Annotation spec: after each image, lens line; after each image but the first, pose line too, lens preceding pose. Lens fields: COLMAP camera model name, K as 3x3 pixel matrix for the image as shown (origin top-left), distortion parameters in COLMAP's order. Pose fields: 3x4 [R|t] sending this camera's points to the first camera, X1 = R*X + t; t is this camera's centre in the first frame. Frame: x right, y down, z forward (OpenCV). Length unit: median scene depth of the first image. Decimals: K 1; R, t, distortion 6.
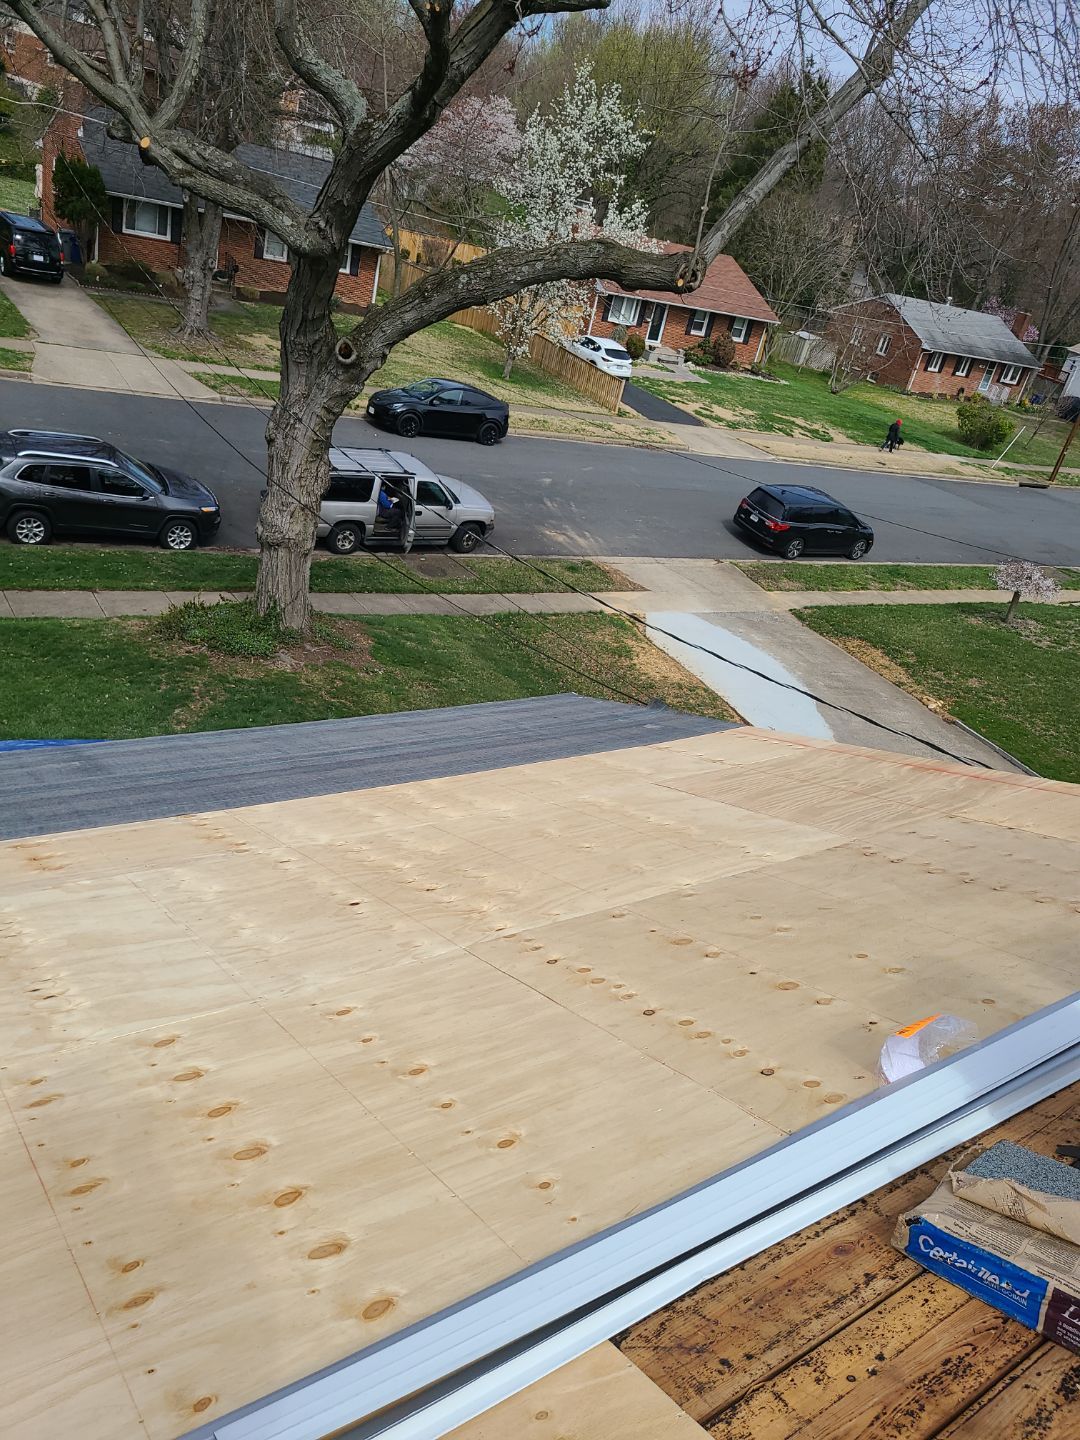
lens RADIAL K [[1072.3, 0, 533.4], [0, 1072.3, 745.6], [0, 0, 1]] dist [0.052324, -0.034434]
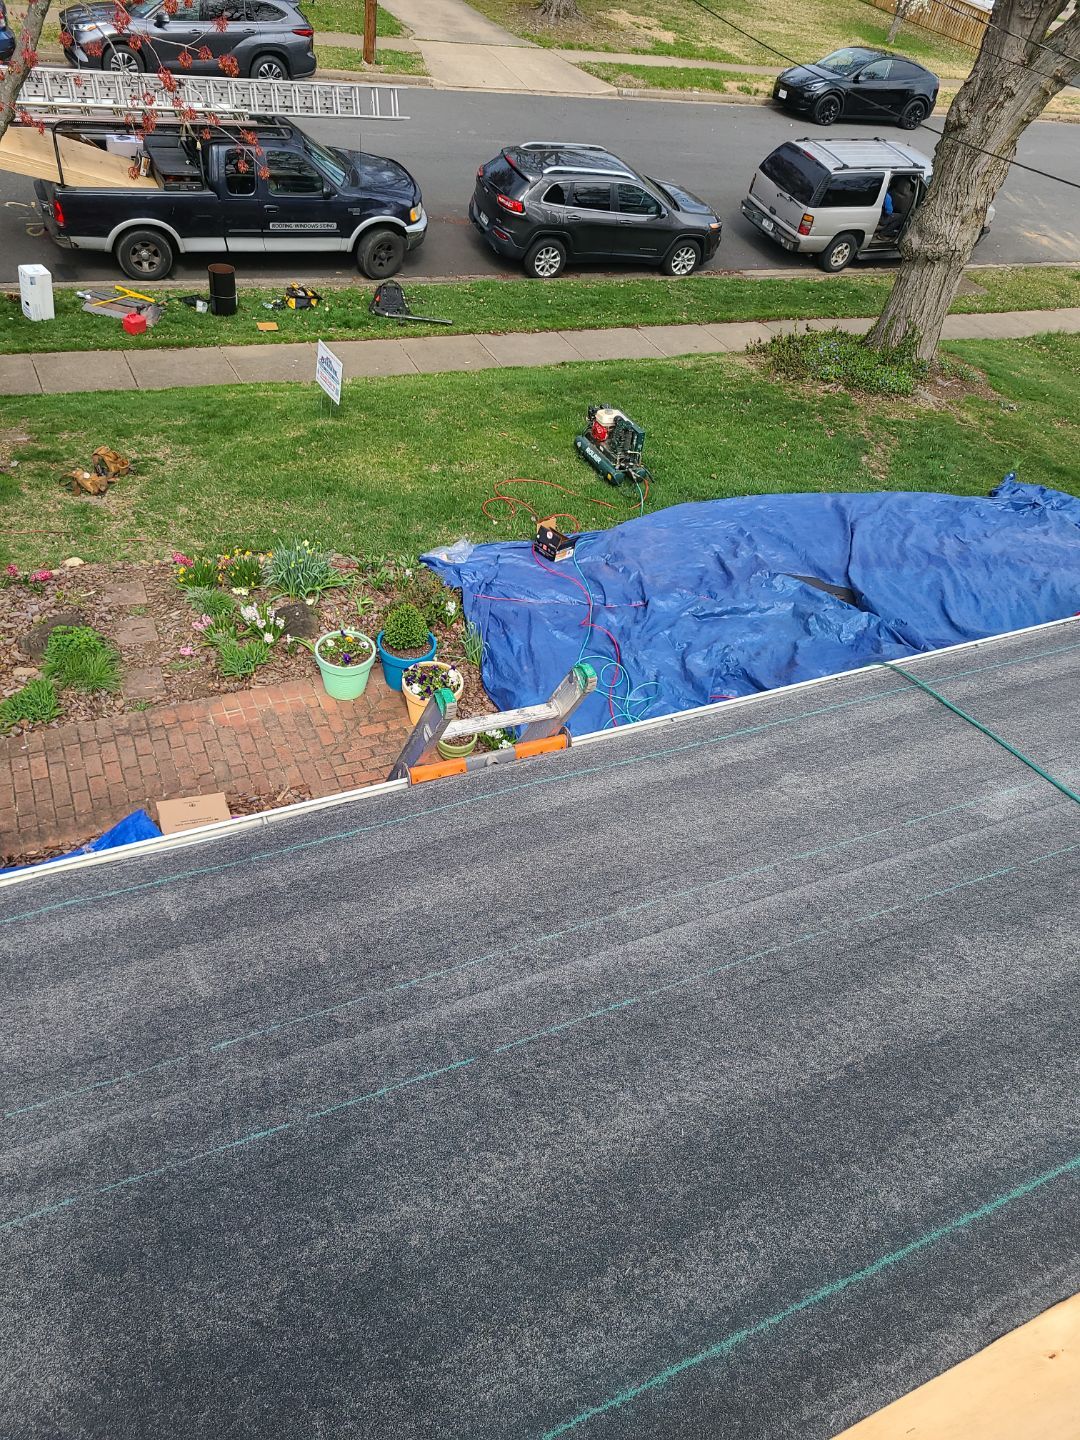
lens RADIAL K [[1072.3, 0, 532.5], [0, 1072.3, 744.3], [0, 0, 1]] dist [0.052324, -0.034434]
pose [[0.986890, 0.029704, -0.158640, -0.367197], [0.007482, 0.973441, 0.228814, -0.005836], [0.161223, -0.227001, 0.960457, 0.005968]]
